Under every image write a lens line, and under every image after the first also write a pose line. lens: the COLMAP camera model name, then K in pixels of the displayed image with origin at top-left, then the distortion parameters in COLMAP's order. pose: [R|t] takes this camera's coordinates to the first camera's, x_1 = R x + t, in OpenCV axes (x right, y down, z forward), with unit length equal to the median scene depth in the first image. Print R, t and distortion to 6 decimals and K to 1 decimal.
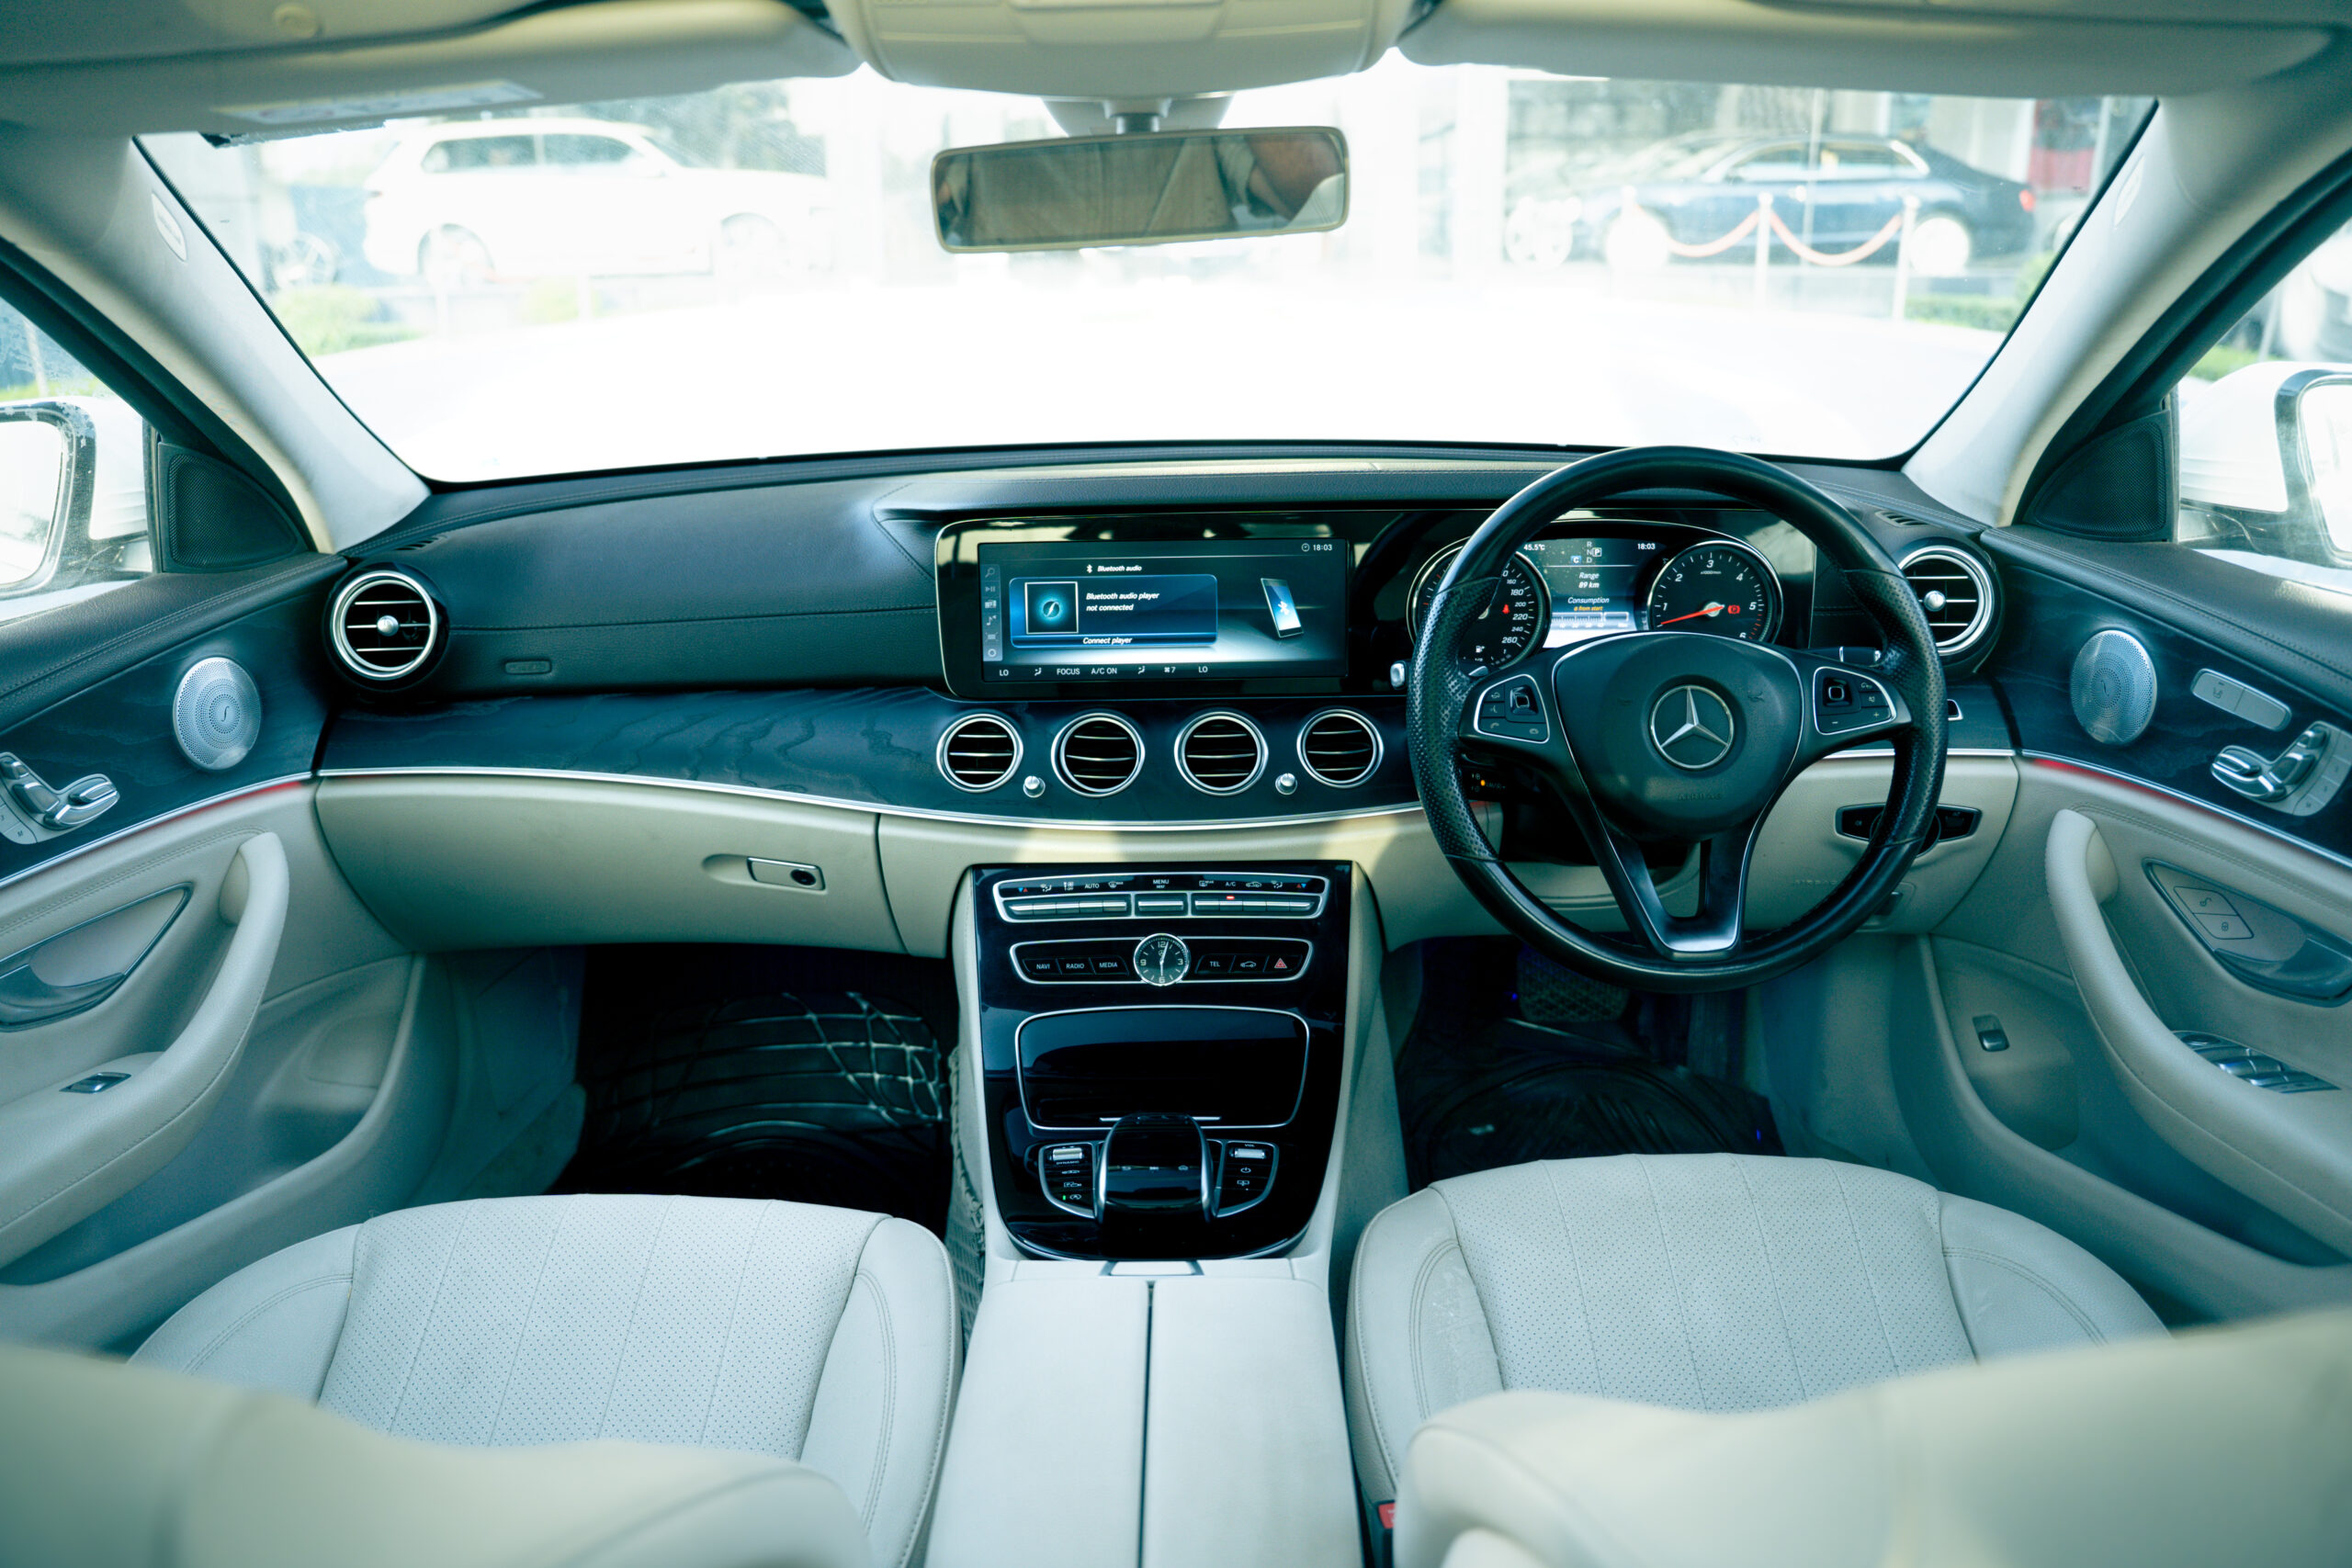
lens RADIAL K [[1647.4, 0, 1178.3], [0, 1647.4, 776.6], [0, 0, 1]] dist [-0.071949, 0.008820]
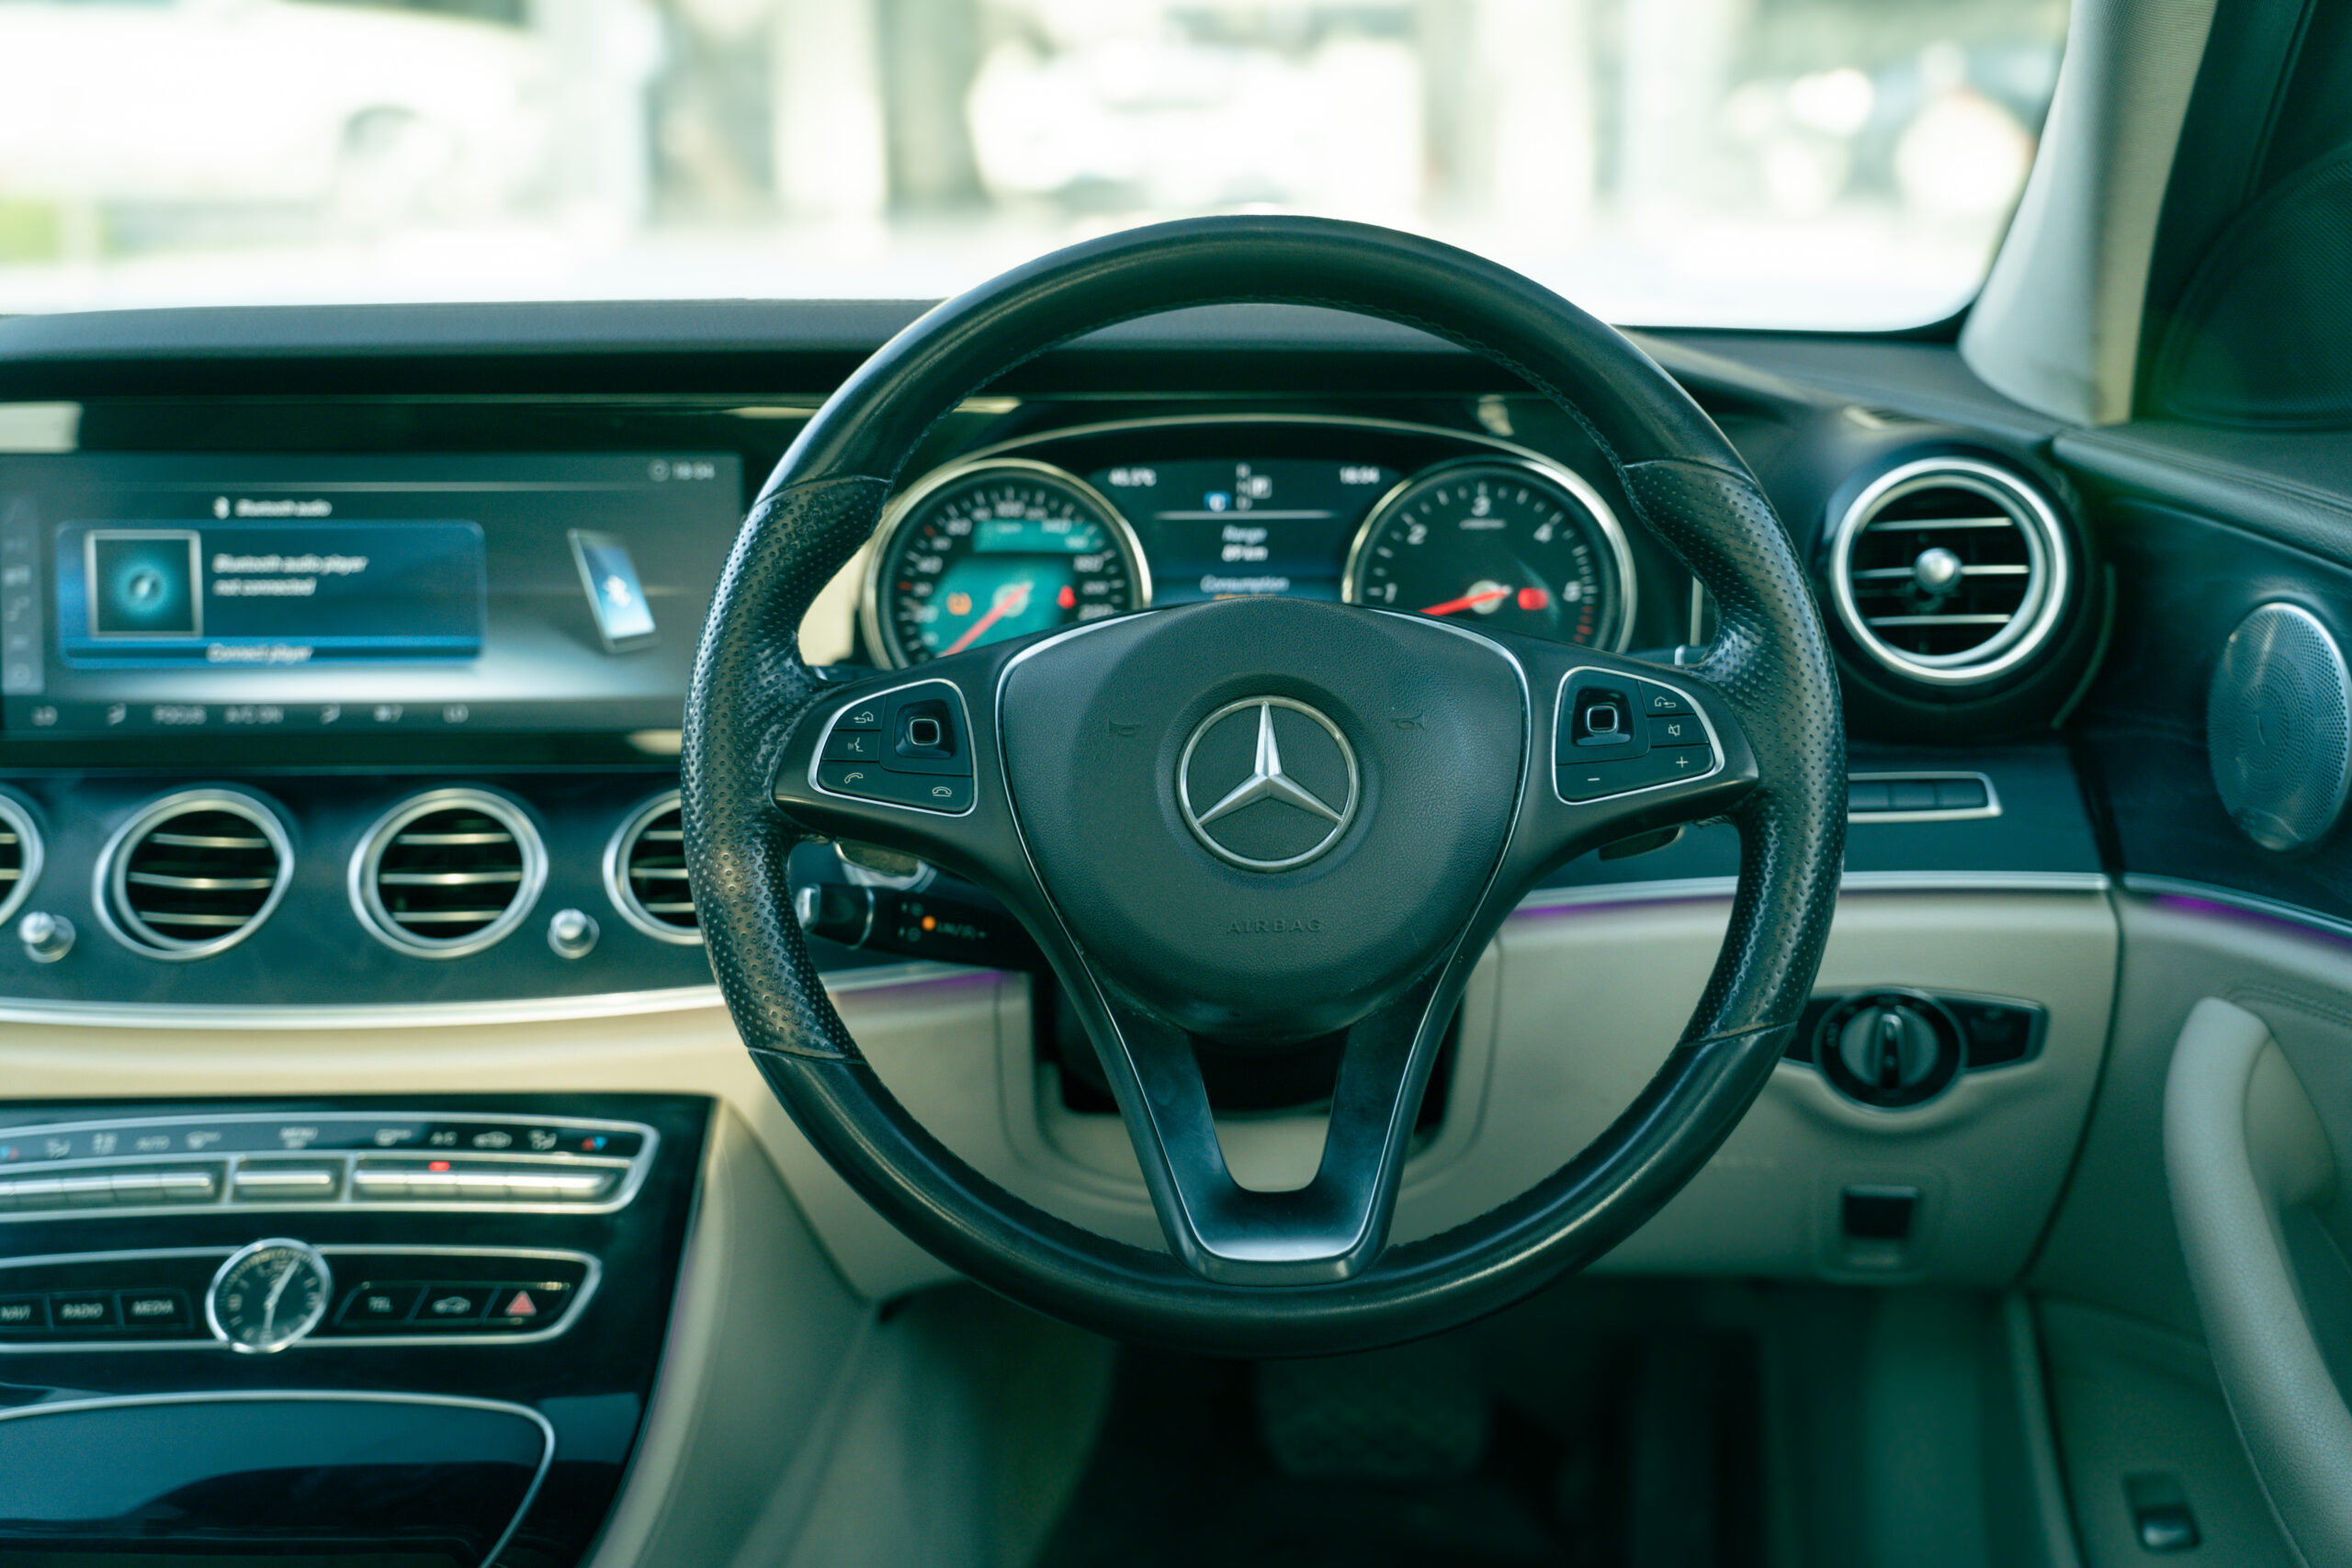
lens RADIAL K [[2836.5, 0, 1171.8], [0, 2836.5, 797.1], [0, 0, 1]] dist [0.134097, 0.000000]
pose [[0.999586, 0.007205, -0.027841, 0.263301], [-0.010341, 0.993404, -0.114202, 0.058261], [0.026835, 0.114443, 0.993067, 0.154668]]
